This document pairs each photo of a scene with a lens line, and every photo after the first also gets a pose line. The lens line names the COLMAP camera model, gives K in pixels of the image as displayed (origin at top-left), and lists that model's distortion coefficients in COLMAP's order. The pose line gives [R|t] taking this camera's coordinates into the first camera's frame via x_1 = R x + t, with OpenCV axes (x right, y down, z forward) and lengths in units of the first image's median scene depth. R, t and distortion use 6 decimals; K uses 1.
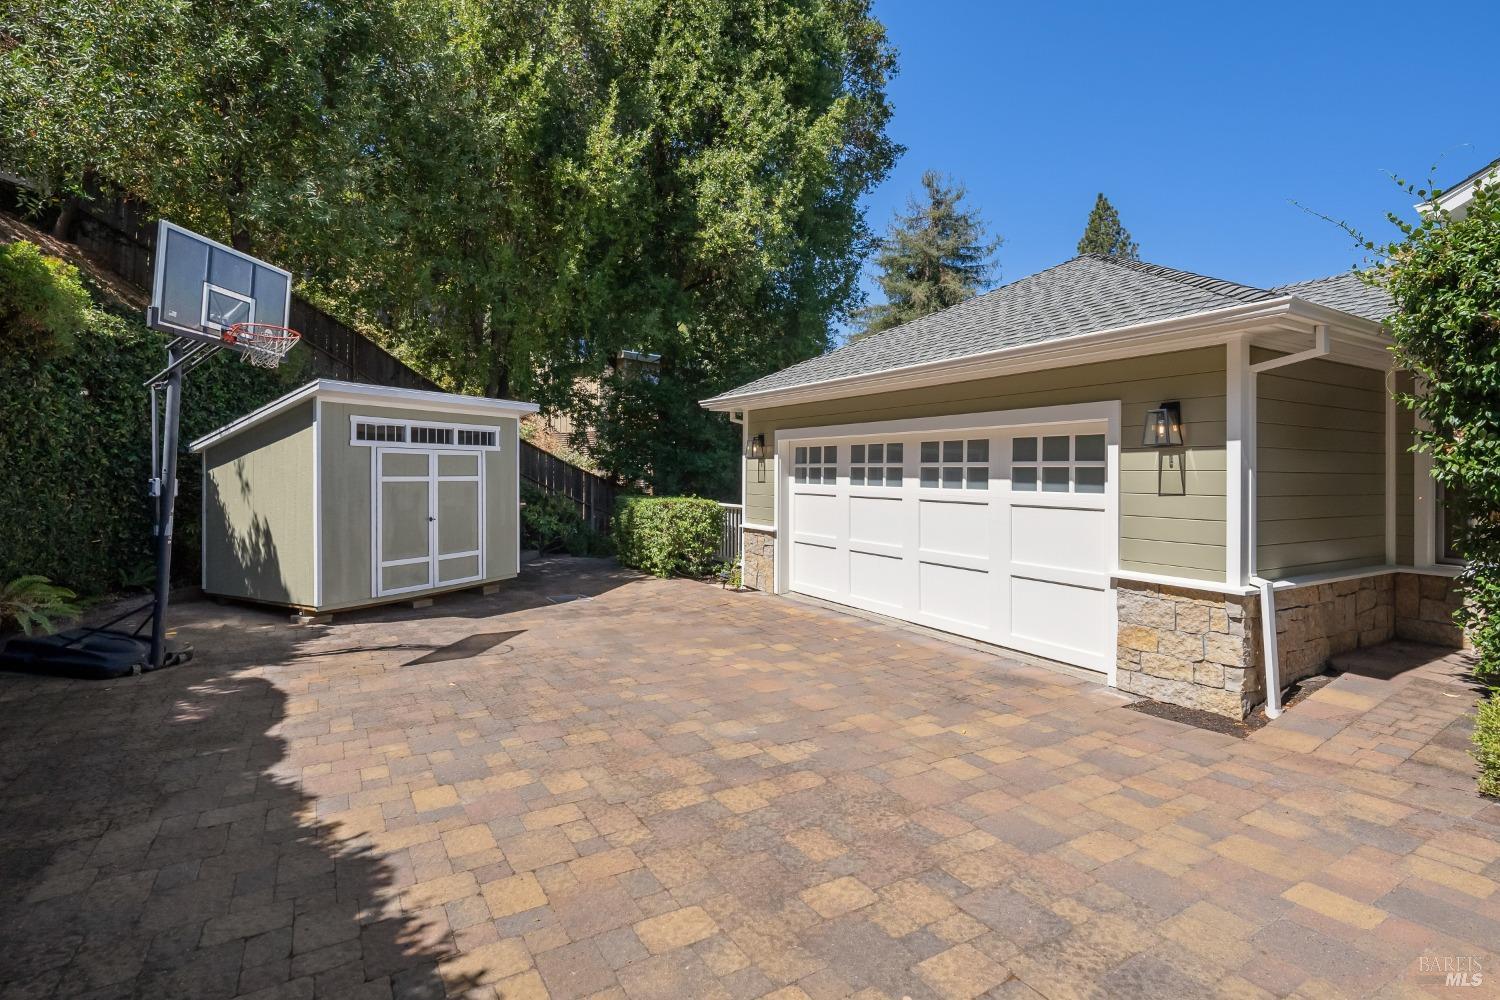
lens RADIAL K [[732.0, 0, 750.1], [0, 732.0, 464.5], [0, 0, 1]] dist [0.000377, -0.000254]
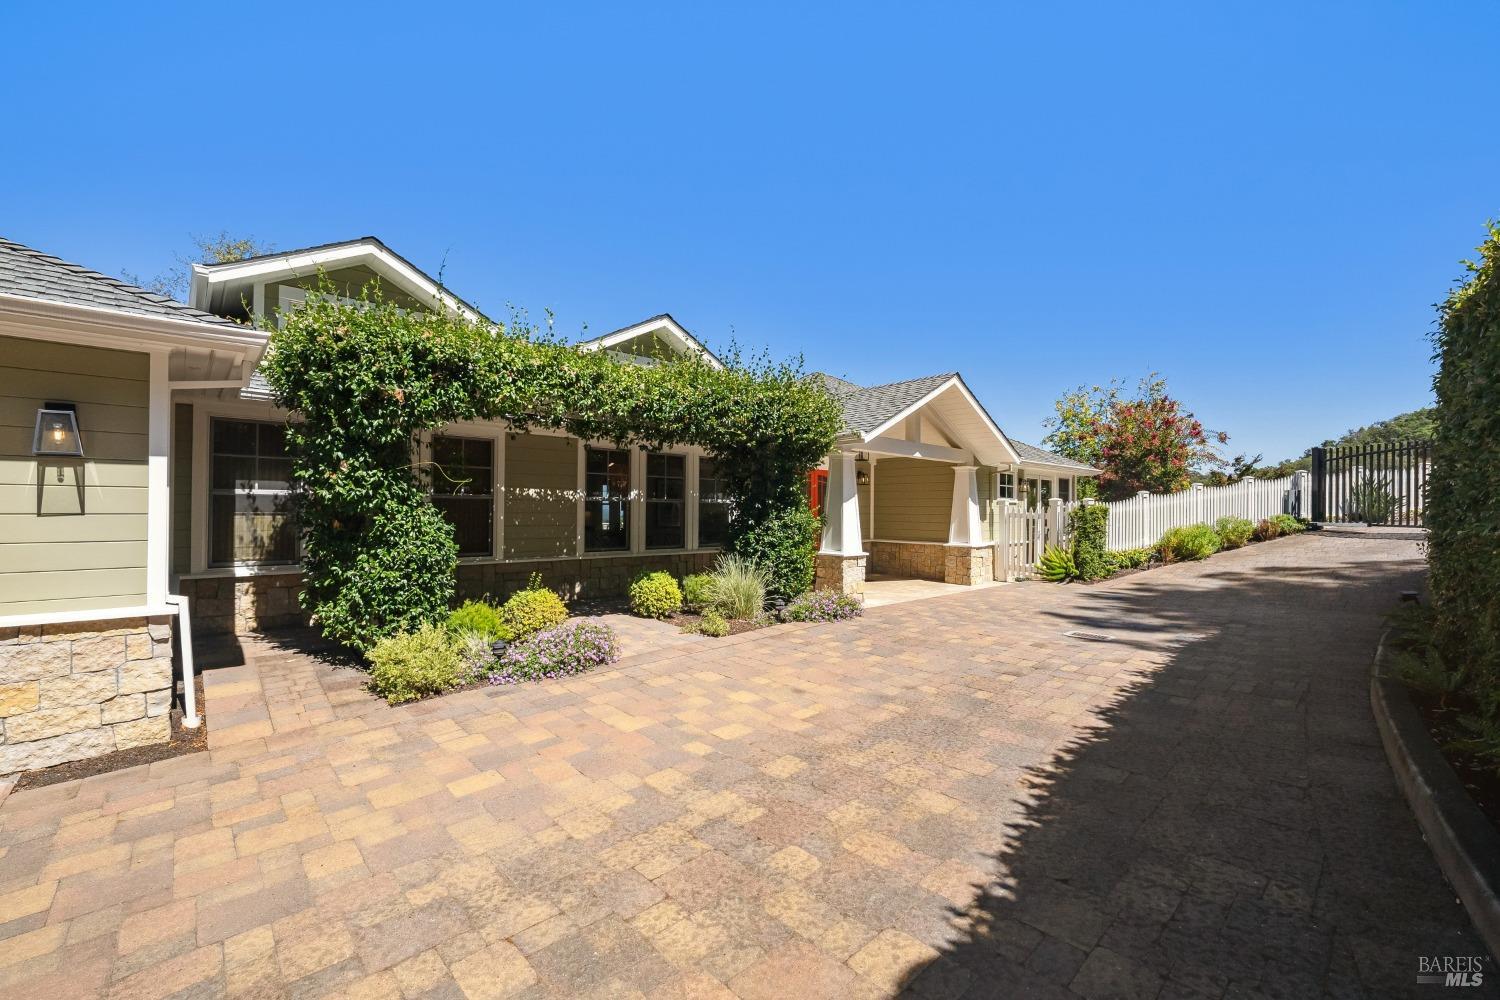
lens RADIAL K [[629.4, 0, 750.0], [0, 629.4, 500.0], [0, 0, 1]] dist [-0.000130, 0.000230]
pose [[-0.210045, 0.002763, 0.977688, -0.378358], [-0.018917, 0.999797, -0.006889, 0.019300], [-0.977509, -0.019942, -0.209951, 0.495481]]
